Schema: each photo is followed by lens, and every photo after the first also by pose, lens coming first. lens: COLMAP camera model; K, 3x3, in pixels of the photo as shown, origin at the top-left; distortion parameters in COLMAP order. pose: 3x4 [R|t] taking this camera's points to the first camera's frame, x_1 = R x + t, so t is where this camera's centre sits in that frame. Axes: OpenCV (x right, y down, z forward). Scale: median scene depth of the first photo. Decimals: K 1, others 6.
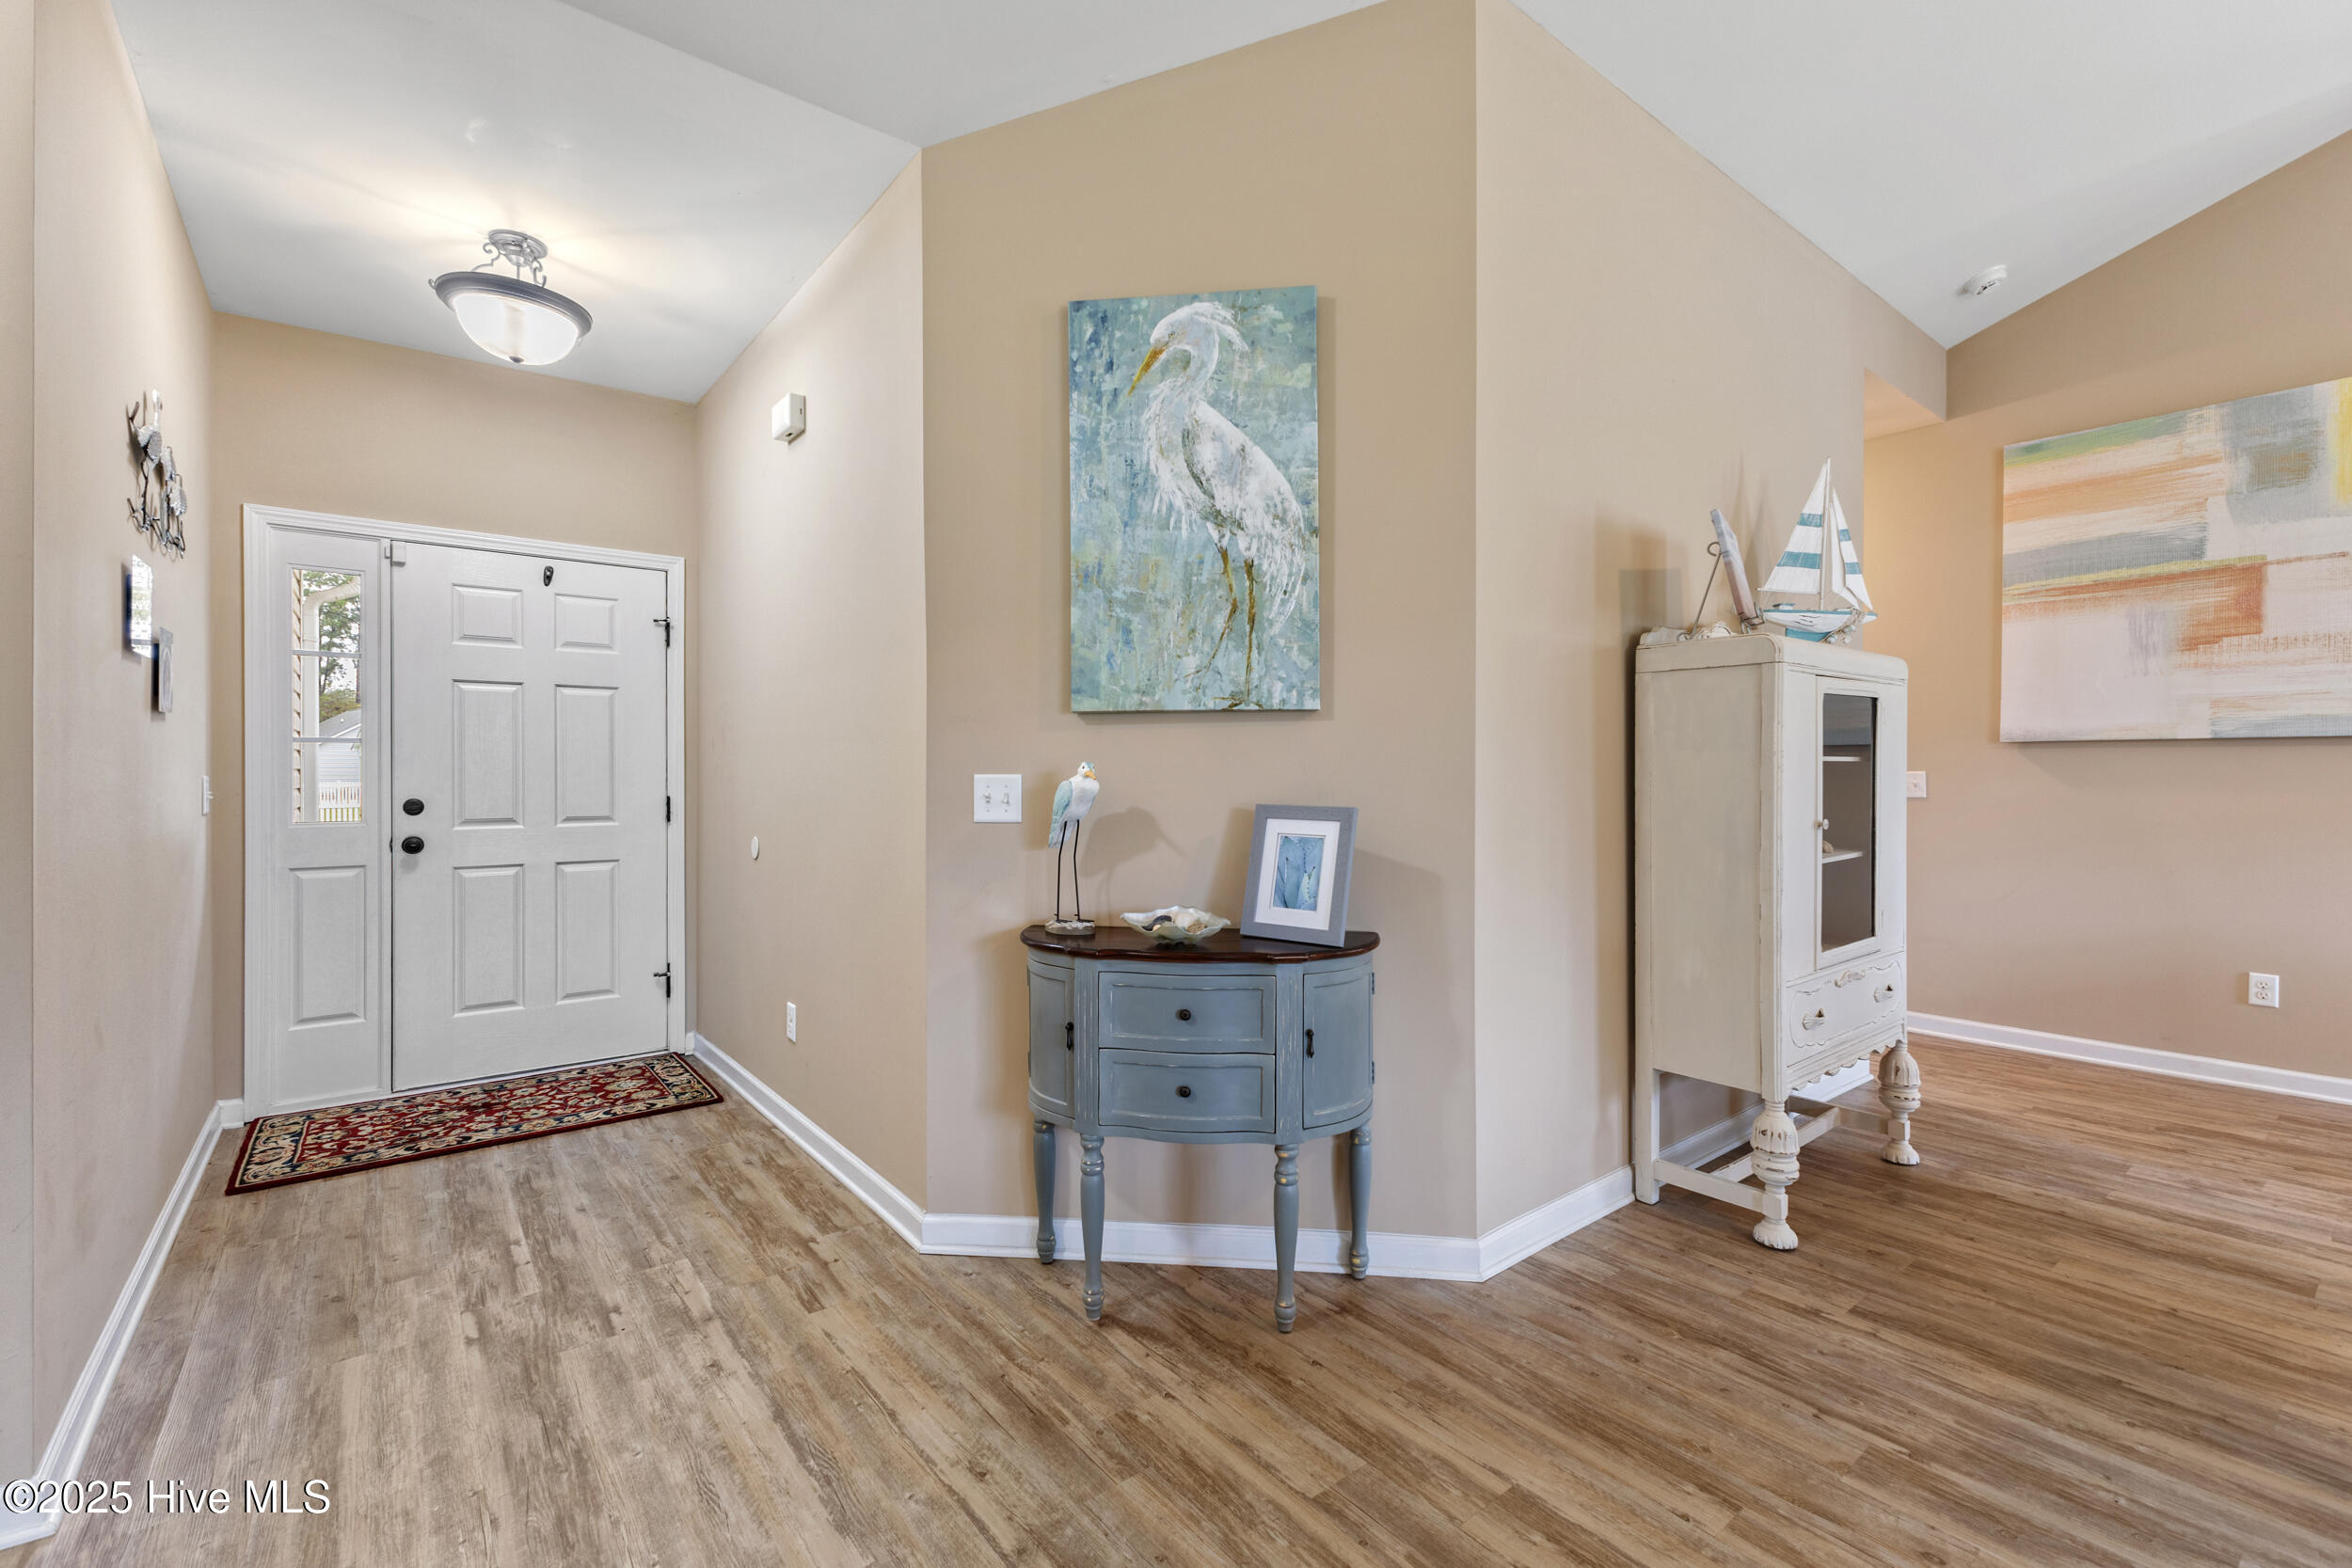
lens RADIAL K [[1020.3, 0, 1181.9], [0, 1020.3, 776.6], [0, 0, 1]] dist [0.003378, 0.000491]
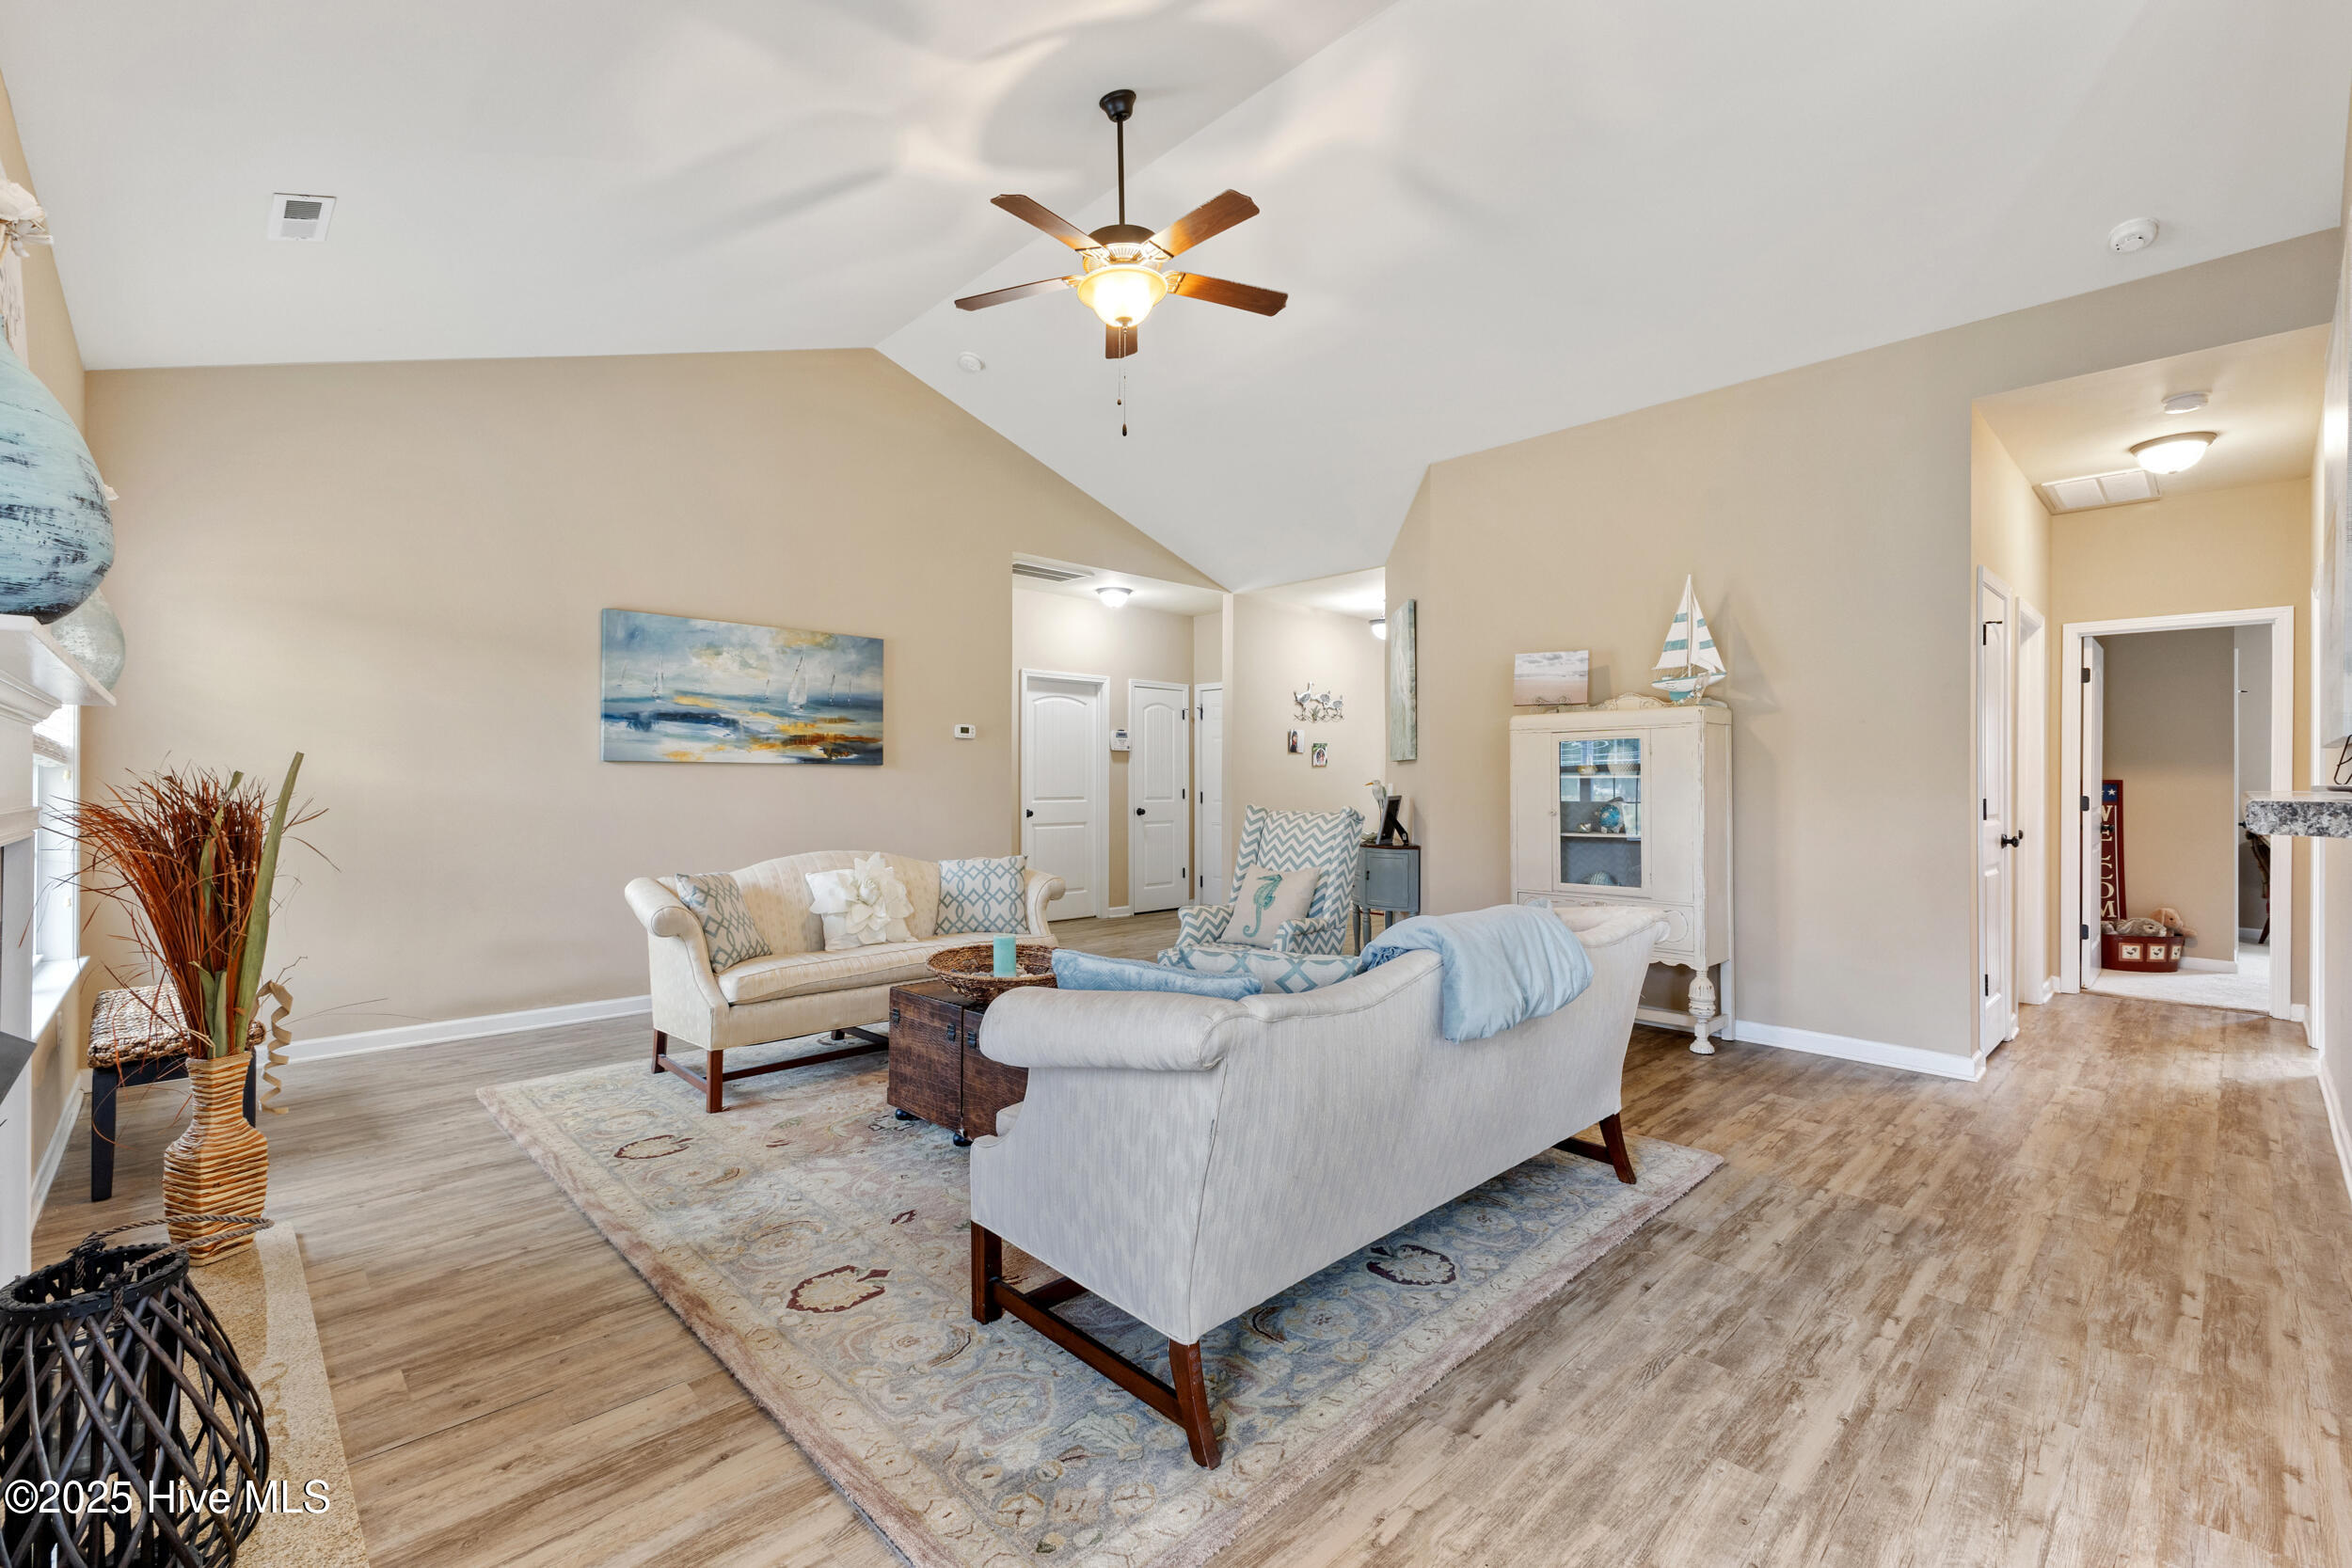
lens RADIAL K [[1007.2, 0, 1176.0], [0, 1007.2, 784.0], [0, 0, 1]] dist [0.003370, 0.000736]
pose [[0.091014, 0.005909, -0.995832, 2.663318], [-0.005731, 0.999969, 0.005410, -0.011933], [0.995833, 0.005214, 0.091045, 0.158942]]
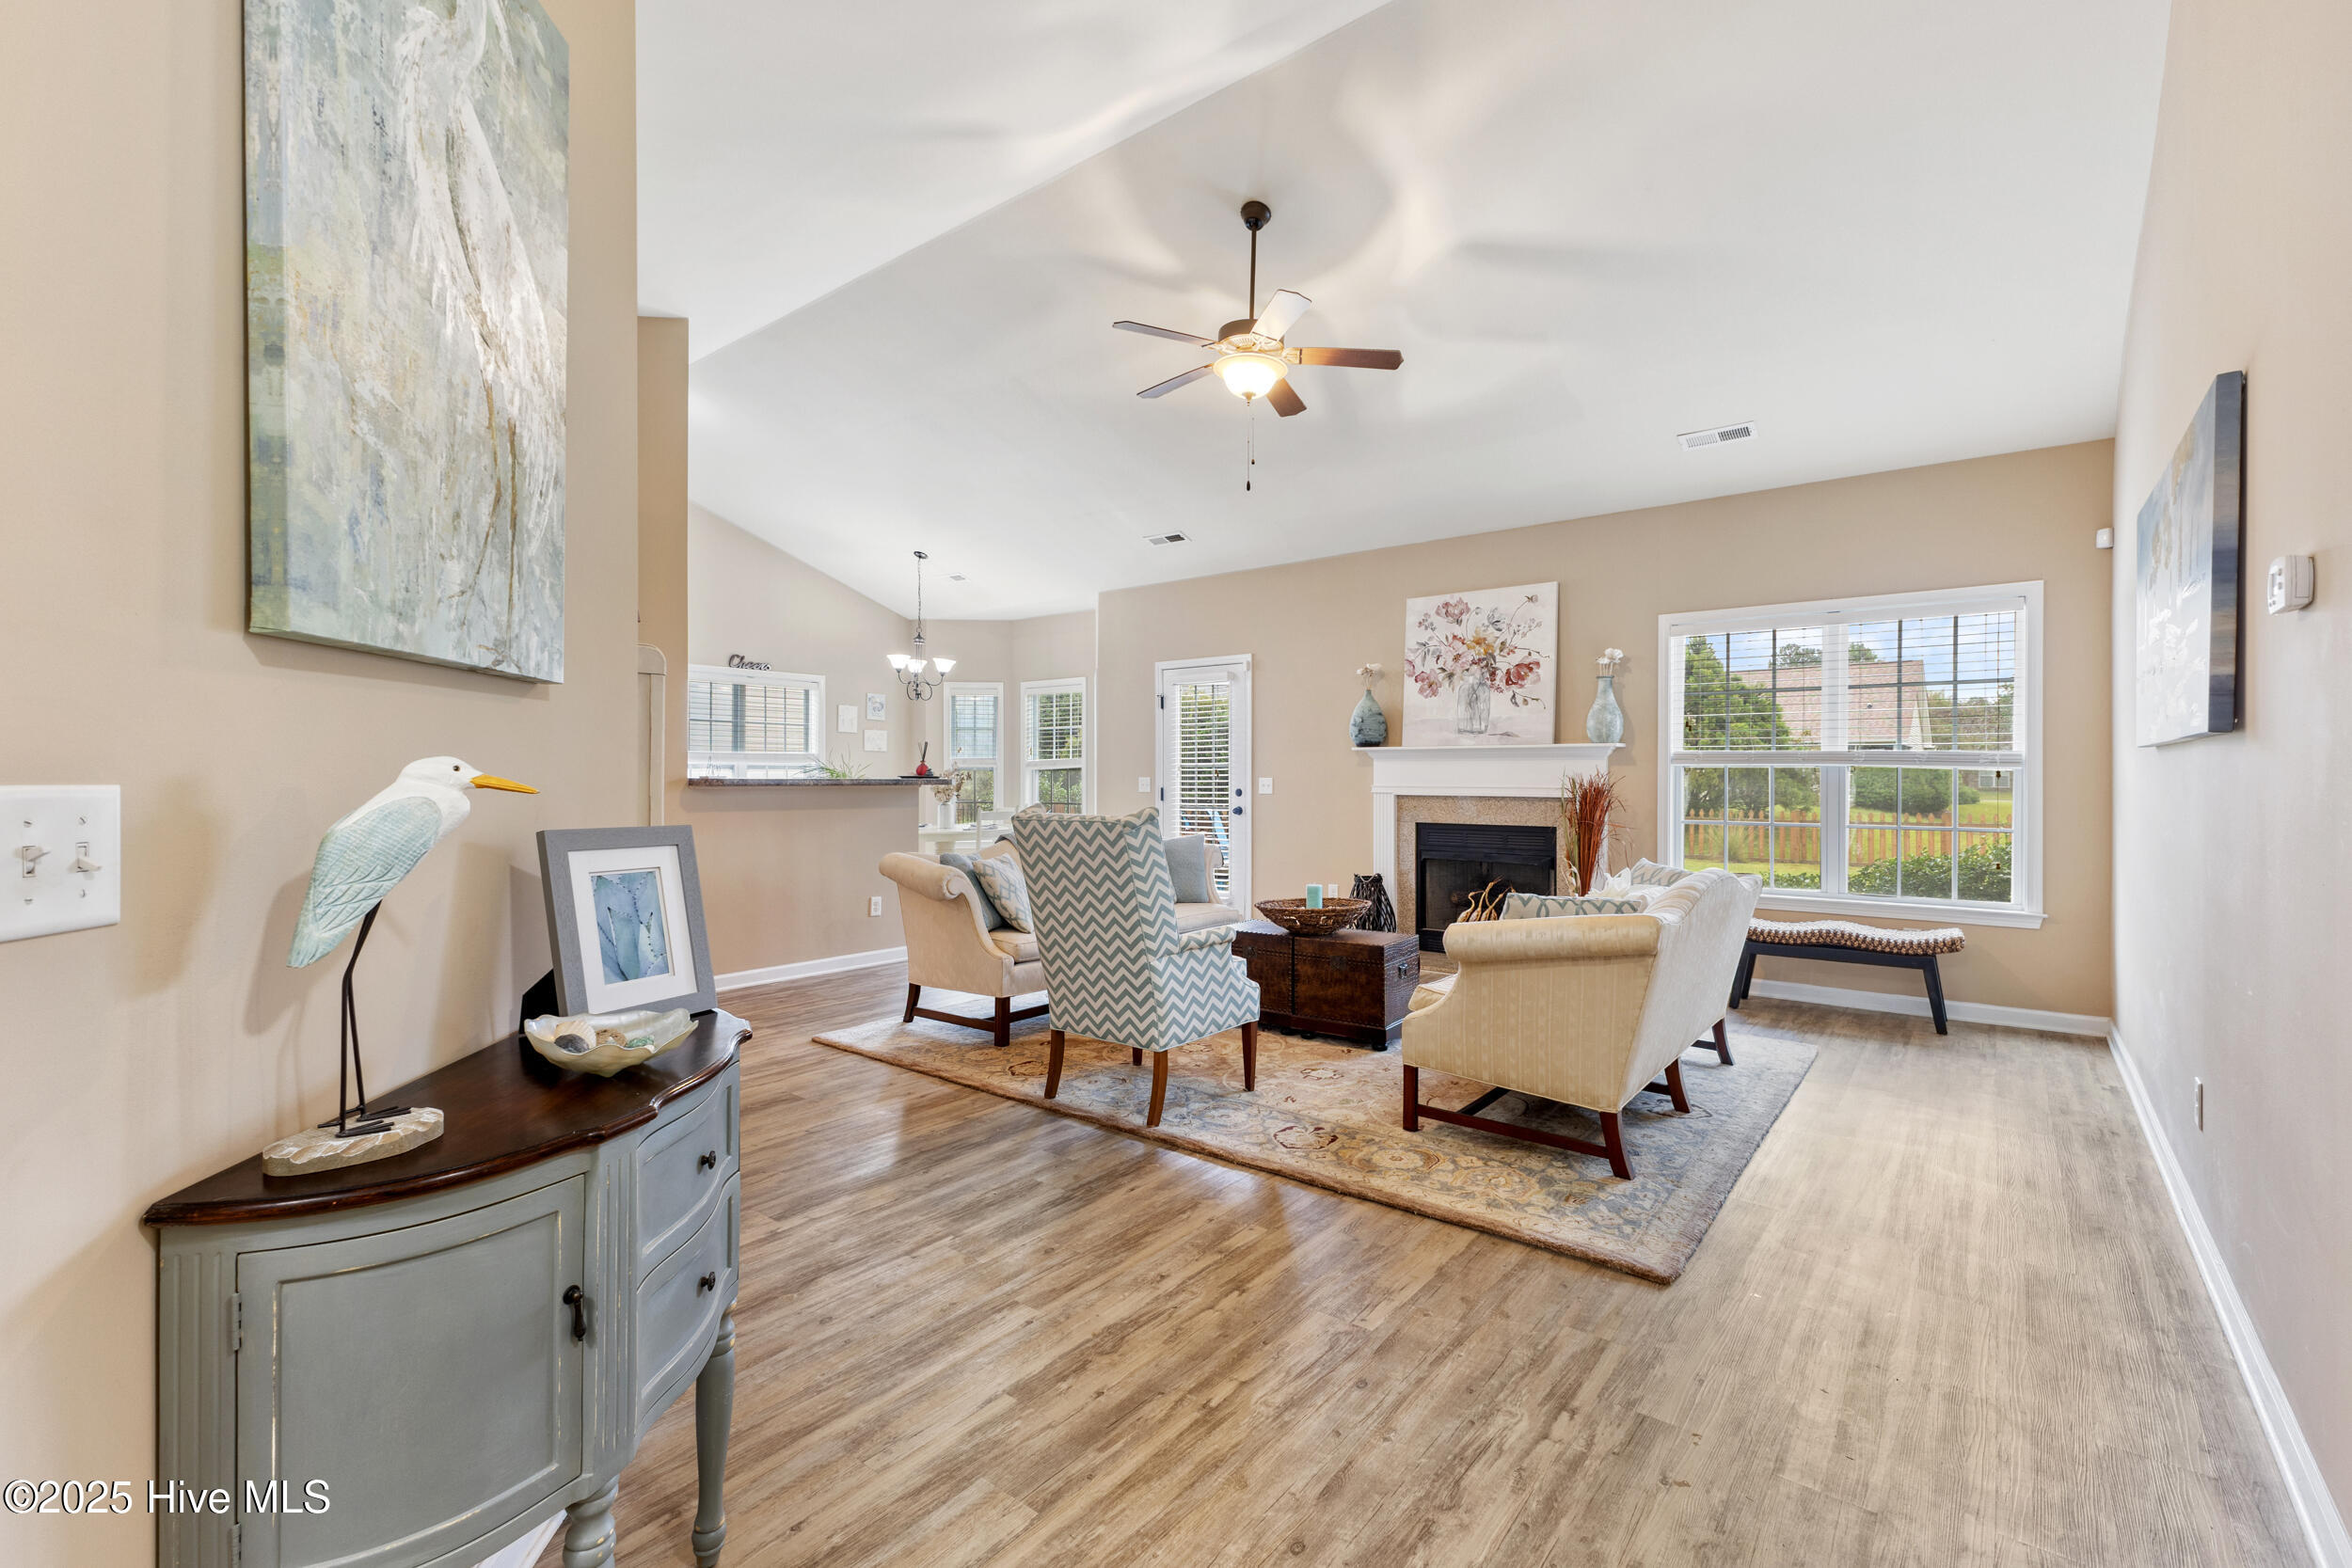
lens RADIAL K [[1020.3, 0, 1181.9], [0, 1020.3, 776.6], [0, 0, 1]] dist [0.003378, 0.000491]
pose [[-0.230580, 0.002049, 0.973051, -0.603974], [0.001733, 0.999997, -0.001695, -0.003673], [-0.973052, 0.001295, -0.230583, 0.757931]]
